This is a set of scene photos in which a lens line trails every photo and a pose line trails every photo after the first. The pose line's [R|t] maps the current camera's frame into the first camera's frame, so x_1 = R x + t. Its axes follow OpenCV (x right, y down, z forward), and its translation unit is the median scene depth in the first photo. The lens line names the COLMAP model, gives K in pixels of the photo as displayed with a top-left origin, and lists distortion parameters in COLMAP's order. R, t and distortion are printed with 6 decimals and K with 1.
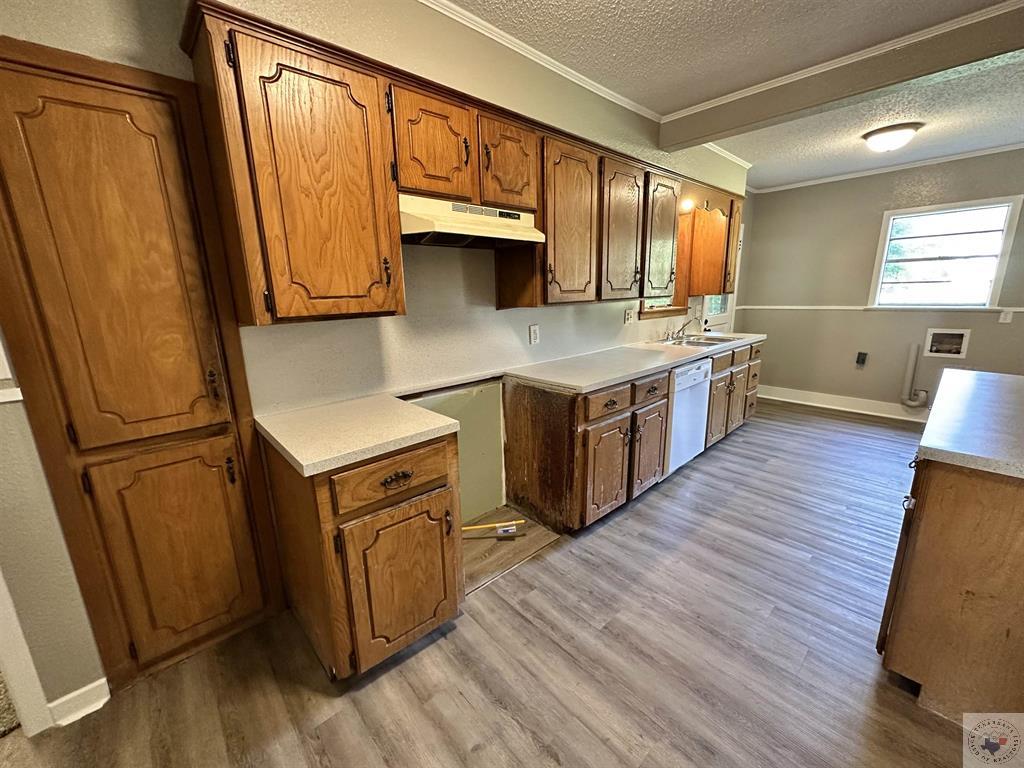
lens RADIAL K [[408.6, 0, 504.2], [0, 408.6, 380.8], [0, 0, 1]] dist [0.002161, -0.000096]
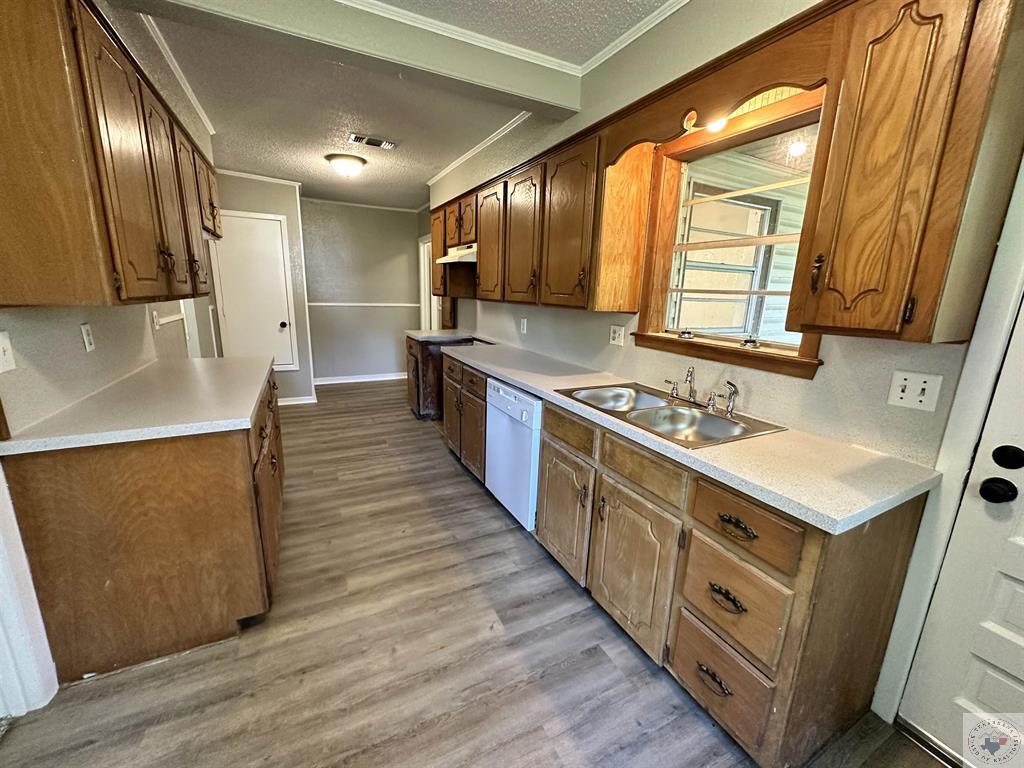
lens RADIAL K [[408.6, 0, 506.7], [0, 408.6, 384.4], [0, 0, 1]] dist [0.002161, -0.000096]
pose [[-0.267424, 0.237675, -0.933807, 1.098244], [-0.230030, 0.925336, 0.301396, -0.262919], [0.935719, 0.295404, -0.192785, 1.040882]]
